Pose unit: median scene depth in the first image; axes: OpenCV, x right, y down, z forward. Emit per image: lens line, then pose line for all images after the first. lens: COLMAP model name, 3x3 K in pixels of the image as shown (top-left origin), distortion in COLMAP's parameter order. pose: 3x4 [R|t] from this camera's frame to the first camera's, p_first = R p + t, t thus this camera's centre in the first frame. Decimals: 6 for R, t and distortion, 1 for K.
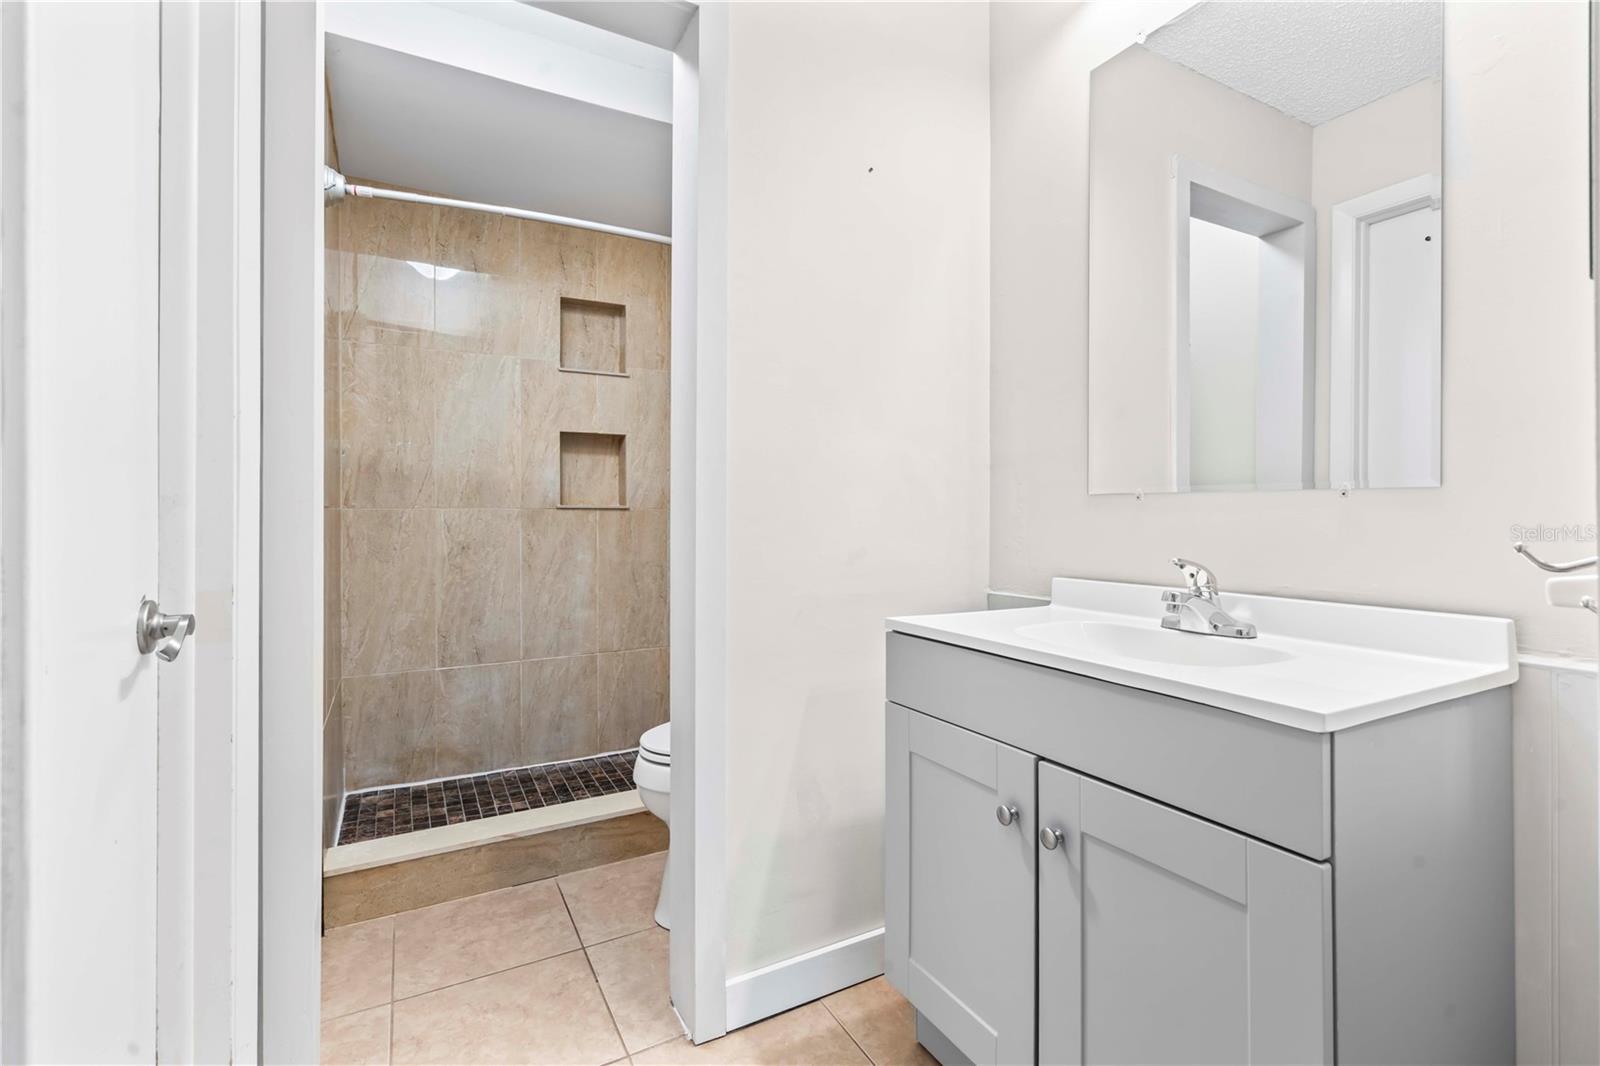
lens RADIAL K [[724.9, 0, 802.3], [0, 724.9, 510.9], [0, 0, 1]] dist [-0.002125, -0.000009]
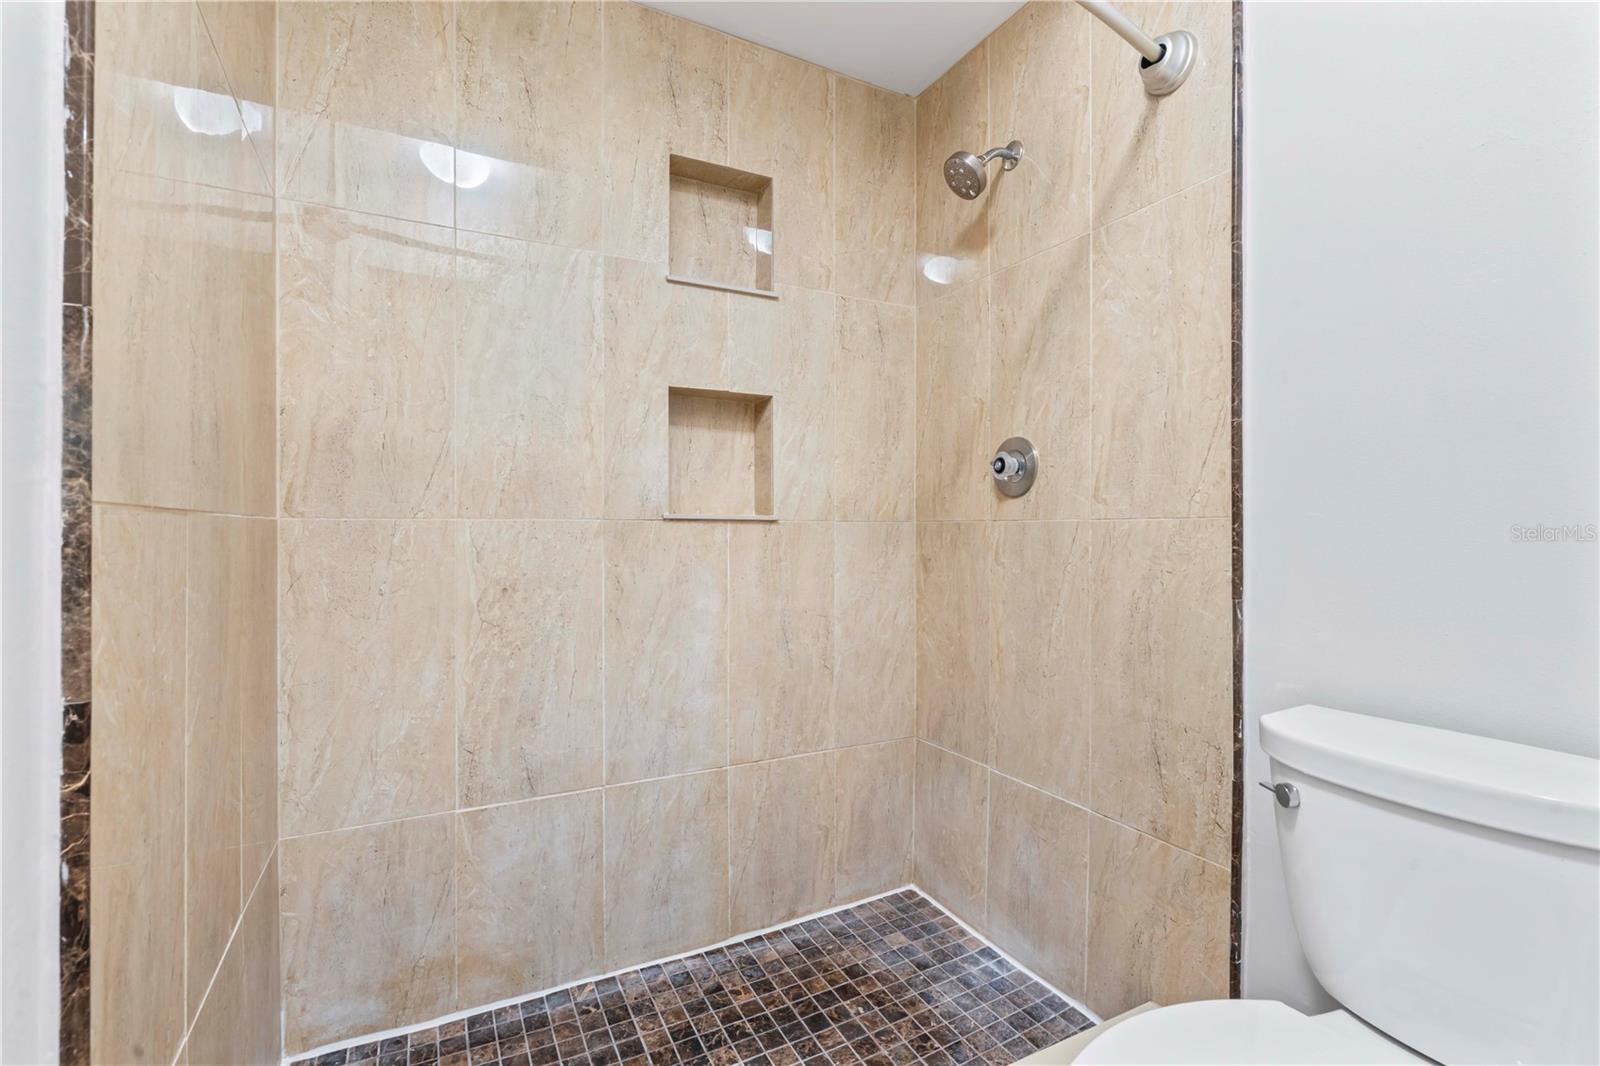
lens RADIAL K [[729.3, 0, 803.6], [0, 729.3, 526.7], [0, 0, 1]] dist [-0.002438, 0.000727]
pose [[0.999738, 0.003415, -0.022619, -0.222032], [-0.003354, 0.999991, 0.002741, 0.000454], [0.022628, -0.002664, 0.999740, 0.438022]]
